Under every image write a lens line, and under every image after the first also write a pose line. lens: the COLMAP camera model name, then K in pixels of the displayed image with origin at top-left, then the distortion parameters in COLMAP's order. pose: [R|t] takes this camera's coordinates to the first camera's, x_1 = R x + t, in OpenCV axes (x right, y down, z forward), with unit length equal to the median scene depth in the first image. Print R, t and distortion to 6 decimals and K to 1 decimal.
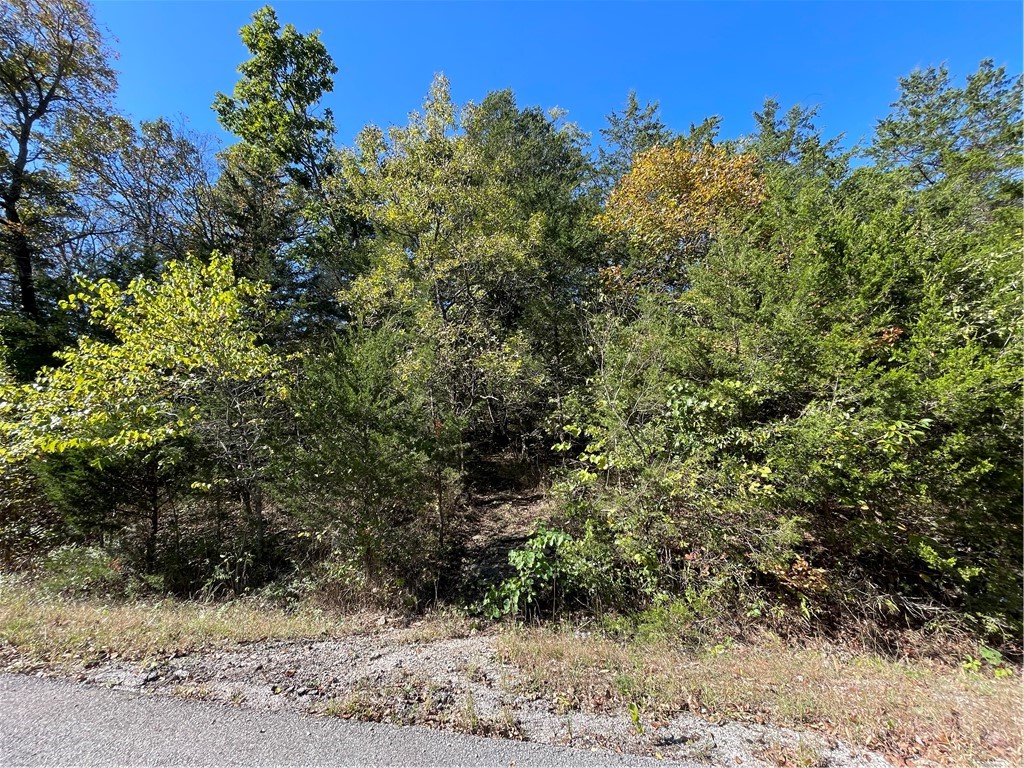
lens RADIAL K [[410.1, 0, 515.7], [0, 410.1, 384.6], [0, 0, 1]] dist [-0.002495, 0.000842]
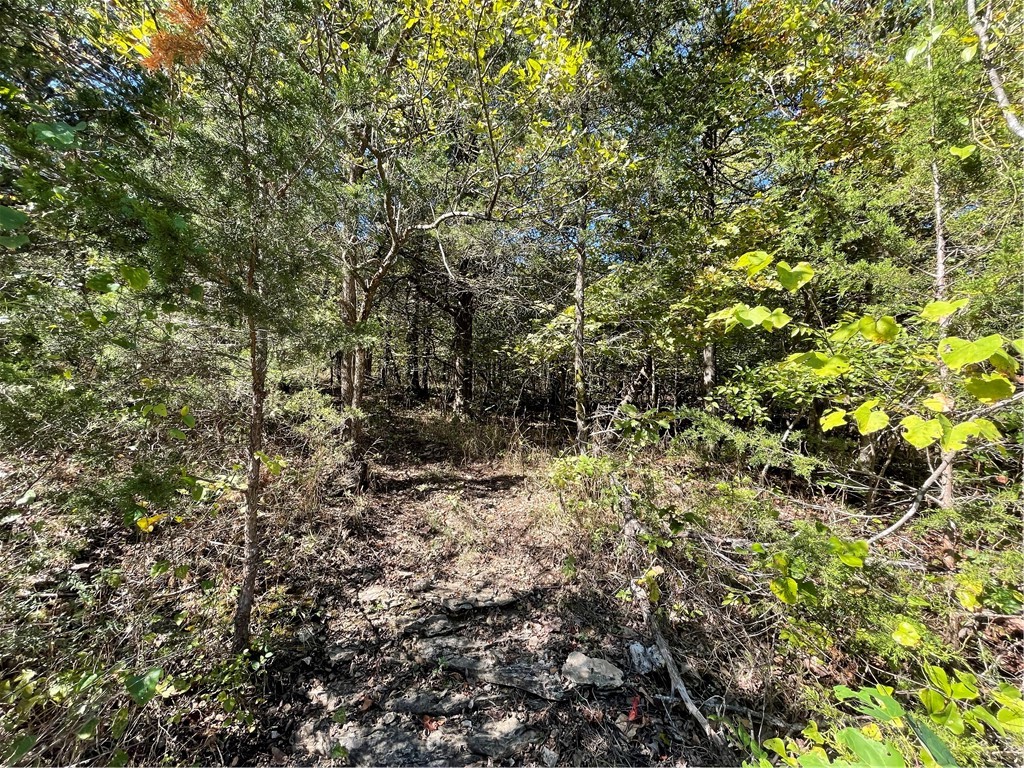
lens RADIAL K [[410.1, 0, 508.7], [0, 410.1, 386.9], [0, 0, 1]] dist [-0.002495, 0.000842]
pose [[0.974958, 0.105144, 0.195961, -0.056163], [-0.117673, 0.991616, 0.053398, 0.139409], [-0.188703, -0.075120, 0.979157, 0.537312]]
